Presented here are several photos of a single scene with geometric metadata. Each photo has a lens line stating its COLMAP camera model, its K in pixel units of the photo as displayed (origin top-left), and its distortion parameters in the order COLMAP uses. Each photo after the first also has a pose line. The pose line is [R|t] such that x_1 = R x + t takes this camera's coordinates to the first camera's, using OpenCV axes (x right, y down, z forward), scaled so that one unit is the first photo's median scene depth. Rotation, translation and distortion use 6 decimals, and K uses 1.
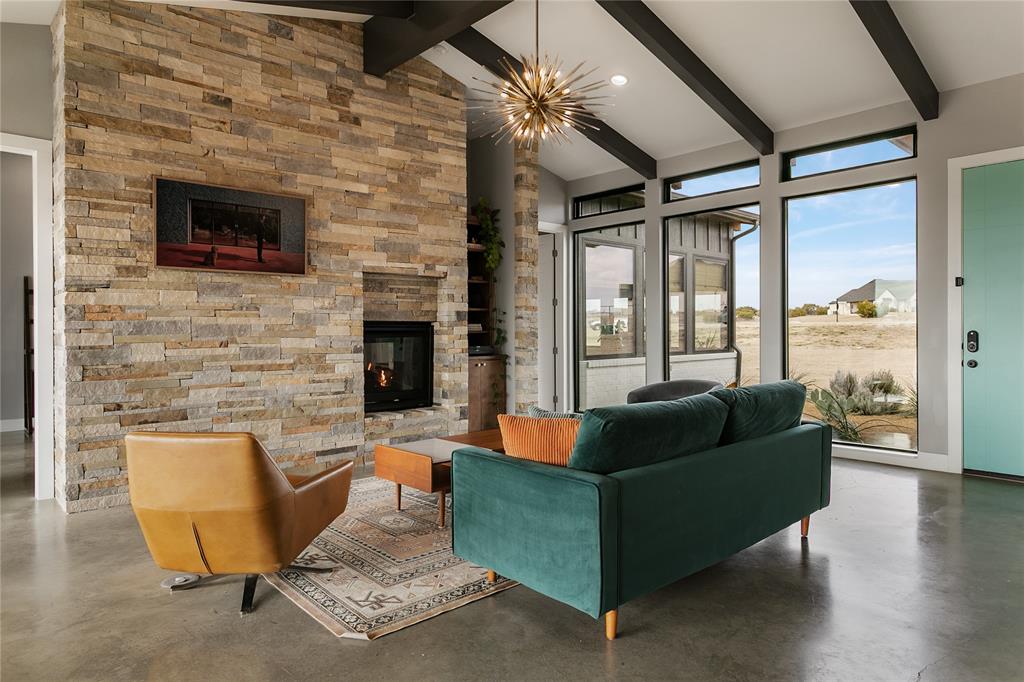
lens RADIAL K [[625.6, 0, 512.3], [0, 625.6, 338.6], [0, 0, 1]] dist [0.002680, 0.001052]
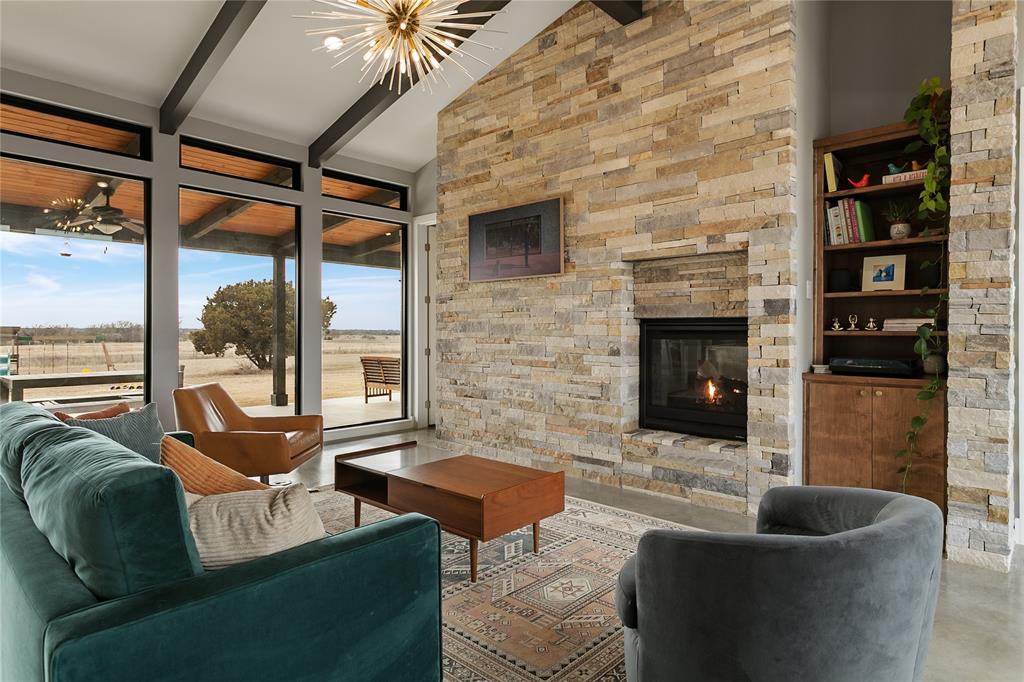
lens RADIAL K [[565.9, 0, 512.1], [0, 565.9, 332.2], [0, 0, 1]] dist [0.003056, 0.000690]
pose [[0.082746, 0.013009, -0.996486, 0.537290], [-0.011059, 0.999865, 0.012135, -0.018137], [0.996509, 0.010016, 0.082879, 0.816084]]
